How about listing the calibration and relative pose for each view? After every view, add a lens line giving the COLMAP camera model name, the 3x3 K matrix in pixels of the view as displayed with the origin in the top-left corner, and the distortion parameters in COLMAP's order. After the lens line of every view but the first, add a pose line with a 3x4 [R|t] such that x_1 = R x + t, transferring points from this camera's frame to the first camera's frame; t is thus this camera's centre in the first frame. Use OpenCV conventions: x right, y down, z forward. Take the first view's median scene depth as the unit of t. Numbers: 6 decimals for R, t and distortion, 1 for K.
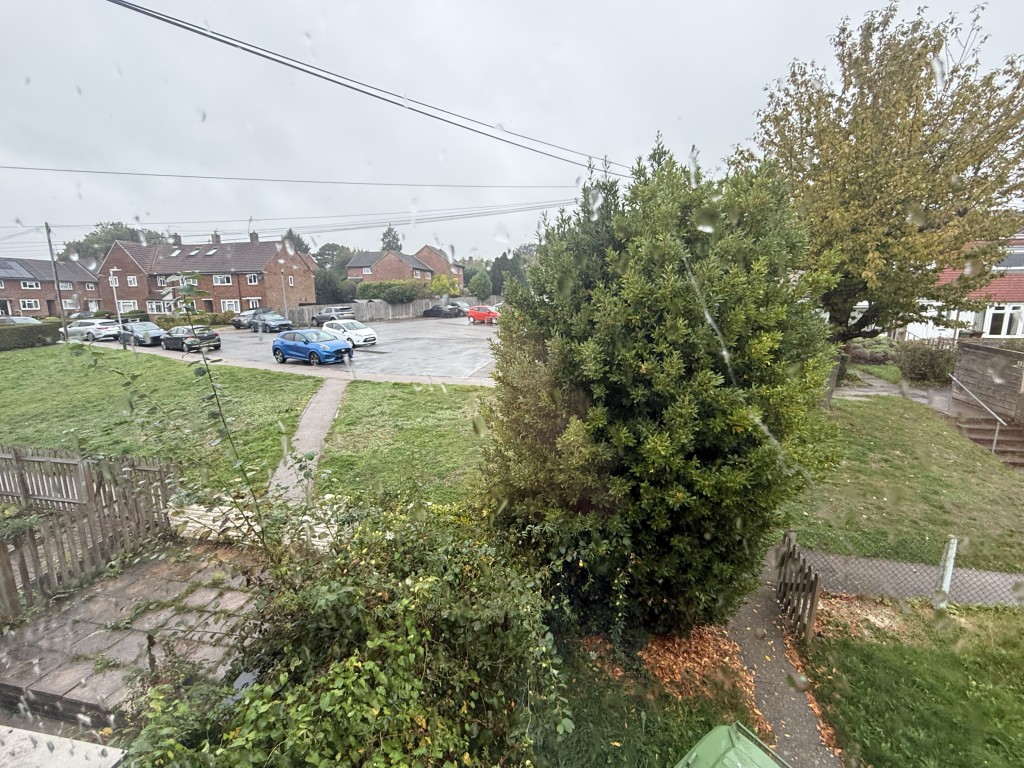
lens RADIAL K [[449.7, 0, 512.0], [0, 449.7, 384.0], [0, 0, 1]] dist [0.000165, 0.000051]
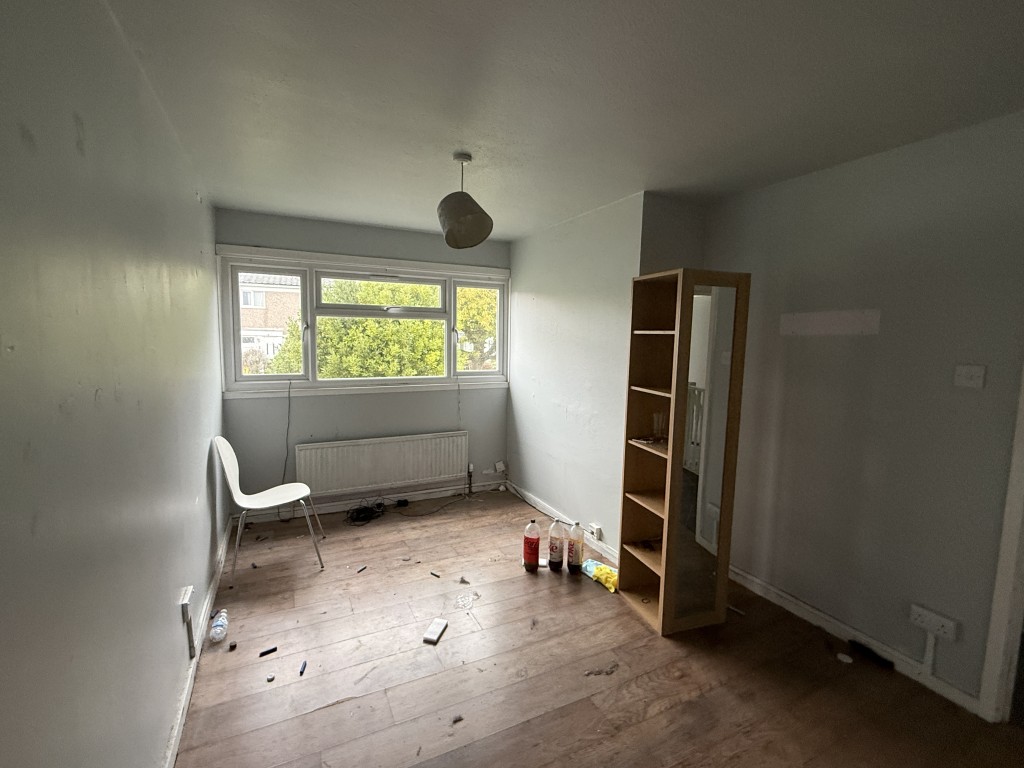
lens RADIAL K [[449.7, 0, 512.0], [0, 449.7, 384.0], [0, 0, 1]] dist [0.000165, 0.000051]
pose [[0.790157, -0.047019, 0.611098, -0.479172], [0.090568, 0.995065, -0.040543, 0.168195], [-0.606176, 0.087381, 0.790516, -0.958141]]
